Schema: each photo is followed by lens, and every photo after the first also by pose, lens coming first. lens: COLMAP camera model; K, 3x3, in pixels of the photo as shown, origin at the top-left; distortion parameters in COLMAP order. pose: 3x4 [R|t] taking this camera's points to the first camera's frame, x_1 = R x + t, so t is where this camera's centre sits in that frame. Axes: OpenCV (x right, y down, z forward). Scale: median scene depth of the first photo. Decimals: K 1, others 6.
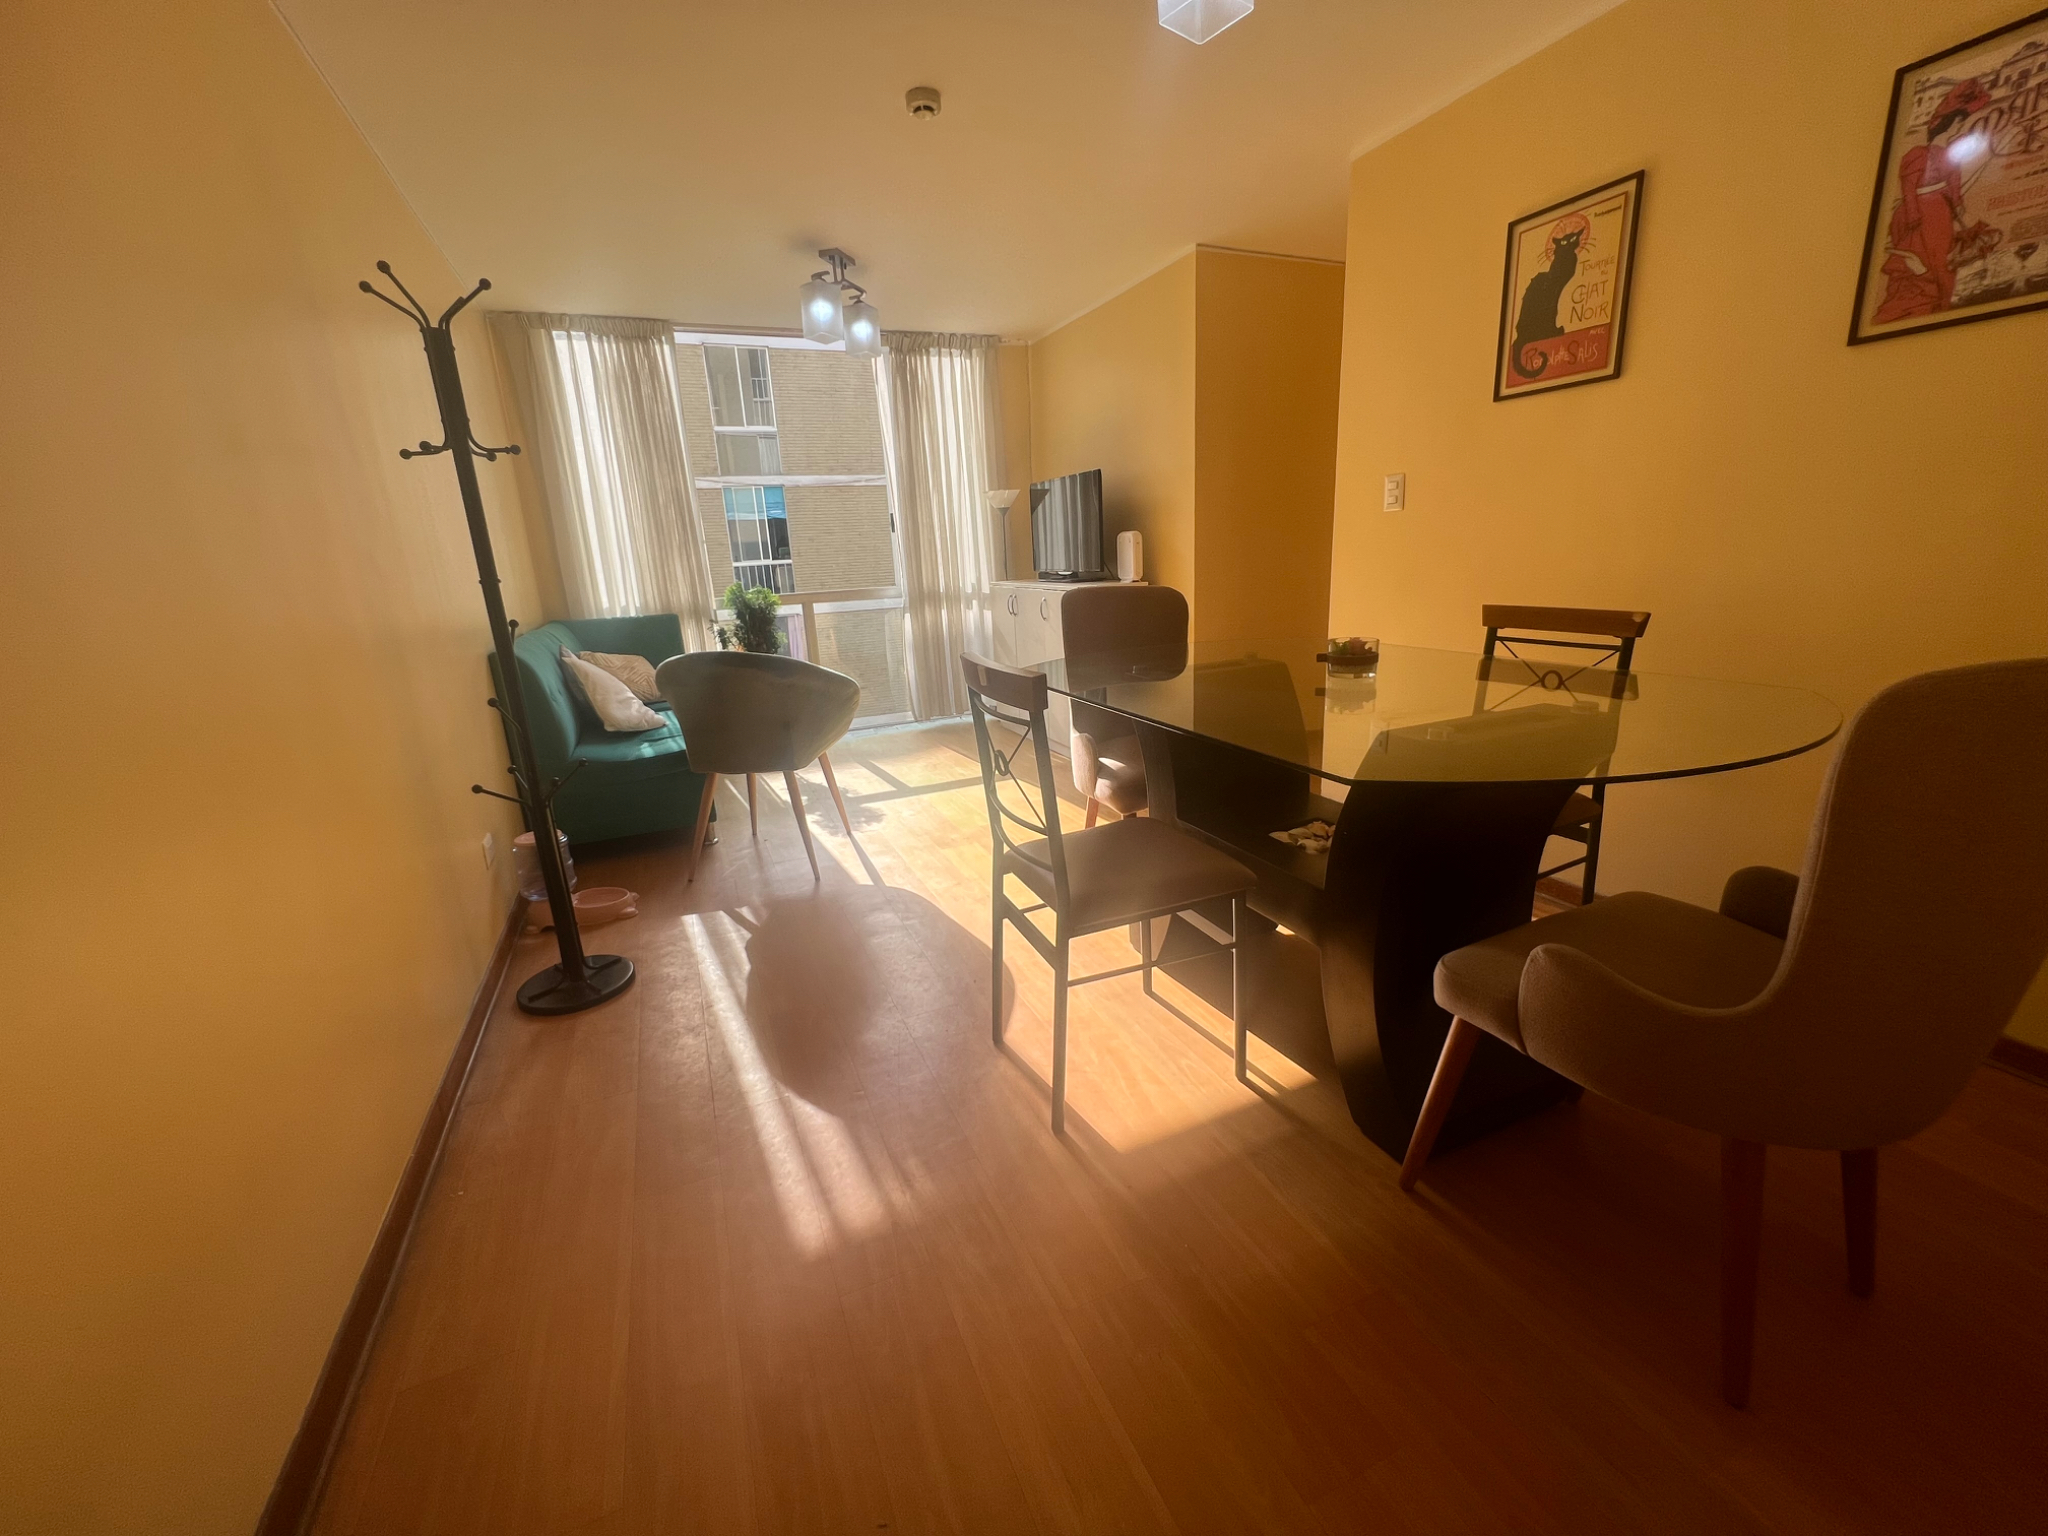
lens RADIAL K [[818.3, 0, 1024.0], [0, 818.3, 768.0], [0, 0, 1]] dist [0.001743, 0.000047]
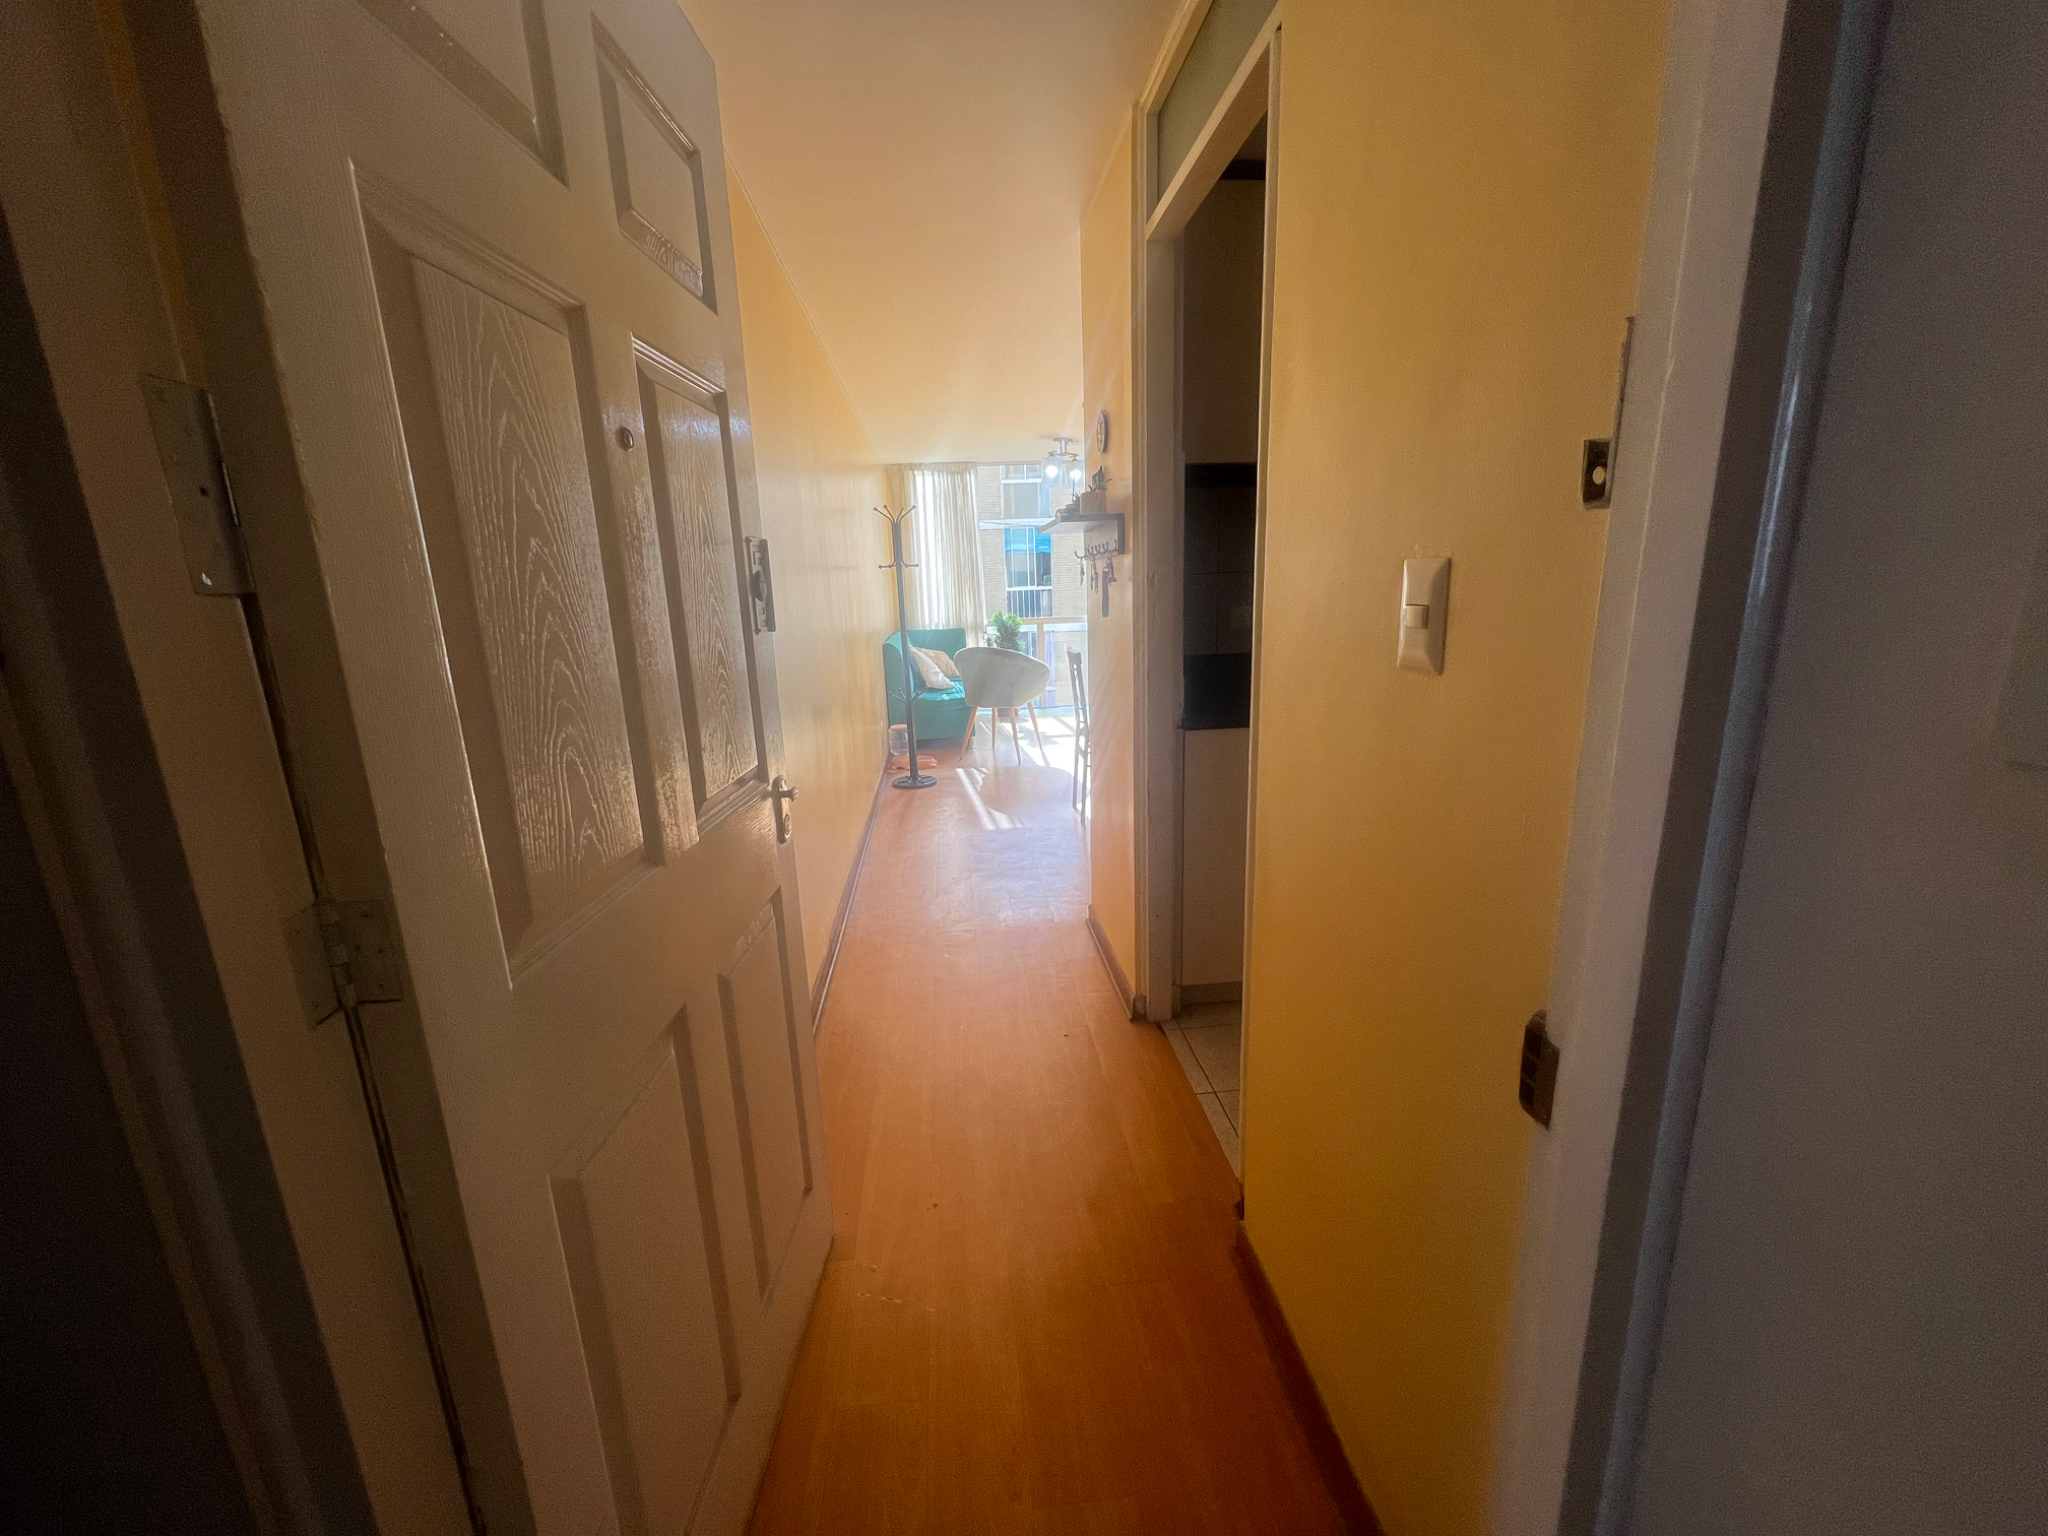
lens RADIAL K [[818.3, 0, 1024.0], [0, 818.3, 768.0], [0, 0, 1]] dist [0.001743, 0.000047]
pose [[0.949477, 0.081753, -0.303001, 0.250578], [-0.088350, 0.996056, -0.008106, 0.111888], [0.301143, 0.034467, 0.952956, -0.618215]]
